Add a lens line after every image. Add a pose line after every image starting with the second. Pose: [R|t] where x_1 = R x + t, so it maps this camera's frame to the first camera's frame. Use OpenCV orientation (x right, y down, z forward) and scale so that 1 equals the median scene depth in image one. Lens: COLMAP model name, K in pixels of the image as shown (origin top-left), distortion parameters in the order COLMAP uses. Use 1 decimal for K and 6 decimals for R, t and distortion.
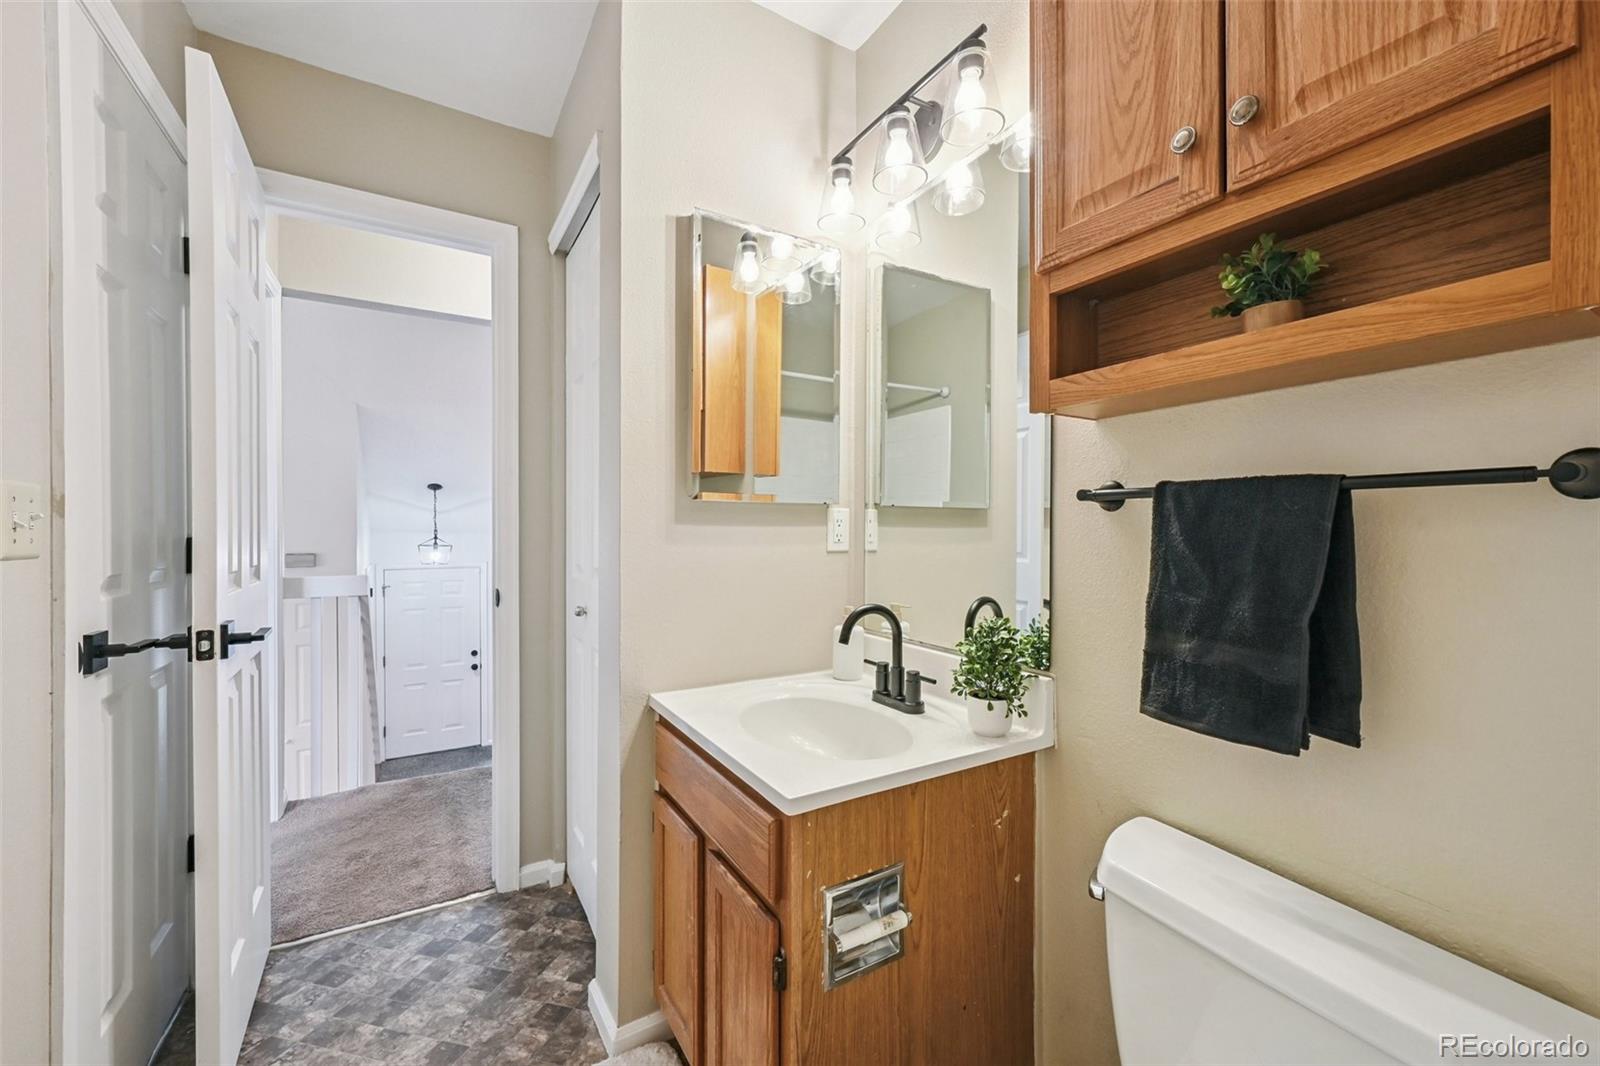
lens RADIAL K [[640.3, 0, 802.9], [0, 640.3, 538.2], [0, 0, 1]] dist [-0.000628, -0.001370]
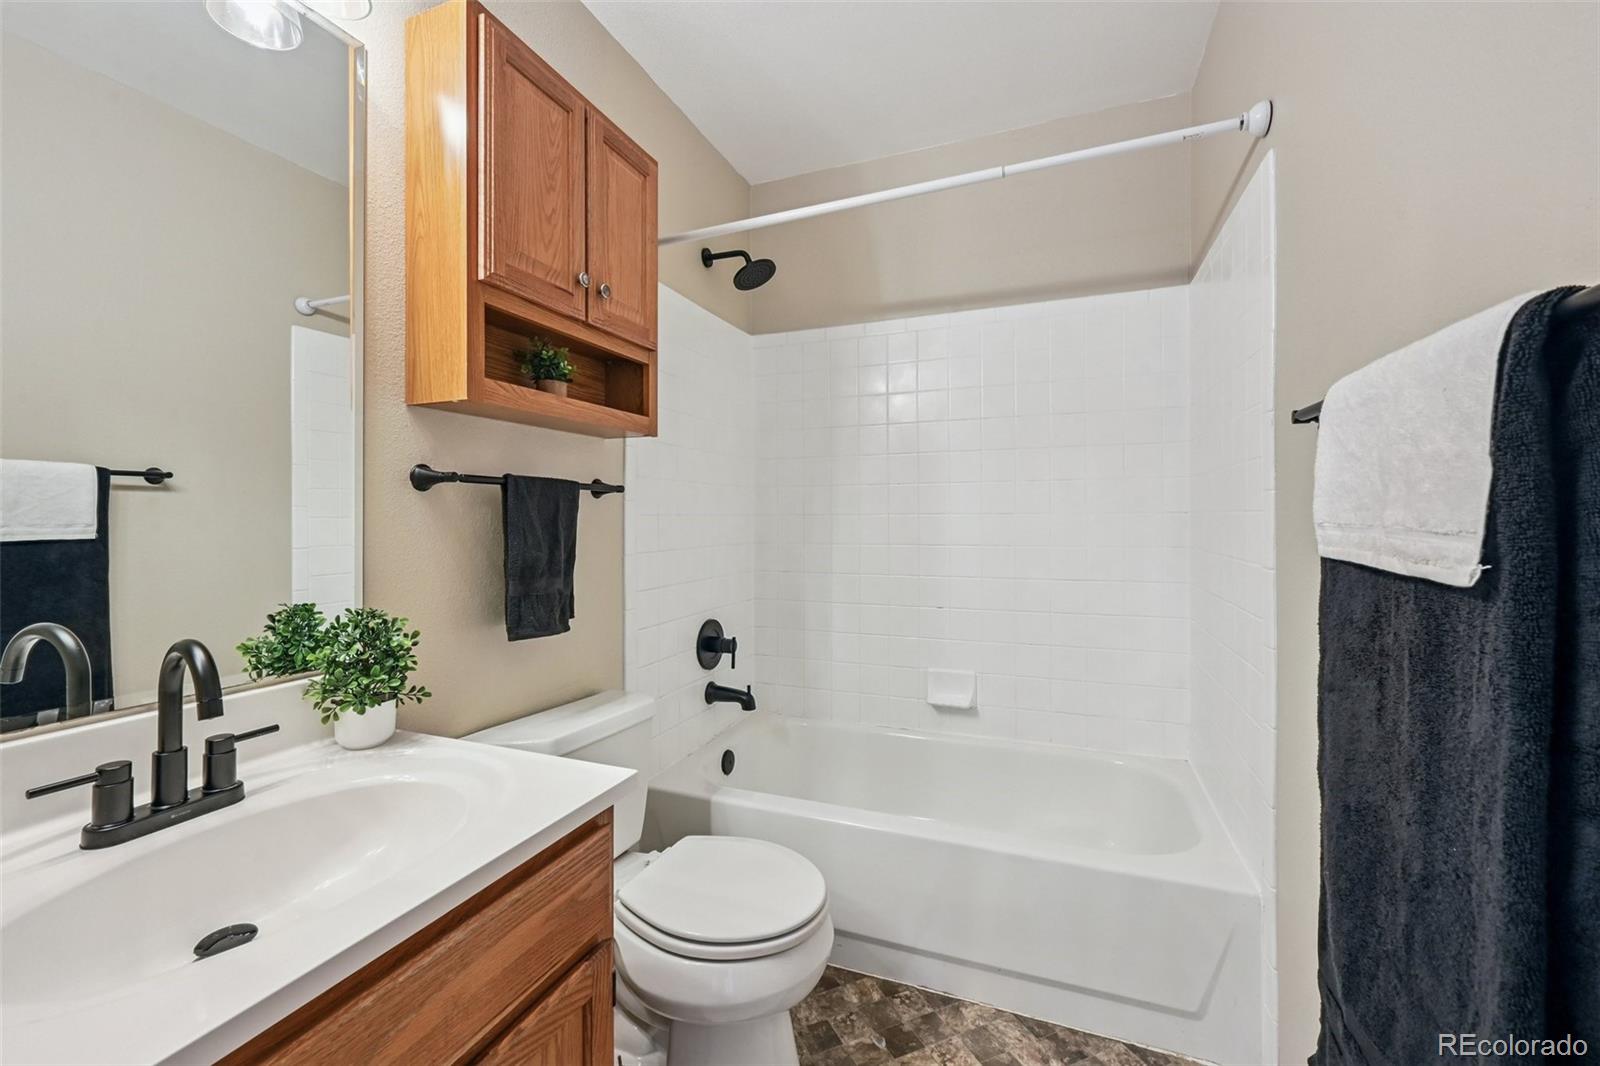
lens RADIAL K [[640.3, 0, 801.8], [0, 640.3, 518.6], [0, 0, 1]] dist [-0.000628, -0.001370]
pose [[-0.615342, -0.009499, 0.788203, -0.981810], [0.004194, 0.999874, 0.015323, -0.010272], [-0.788249, 0.012735, -0.615224, 1.418331]]
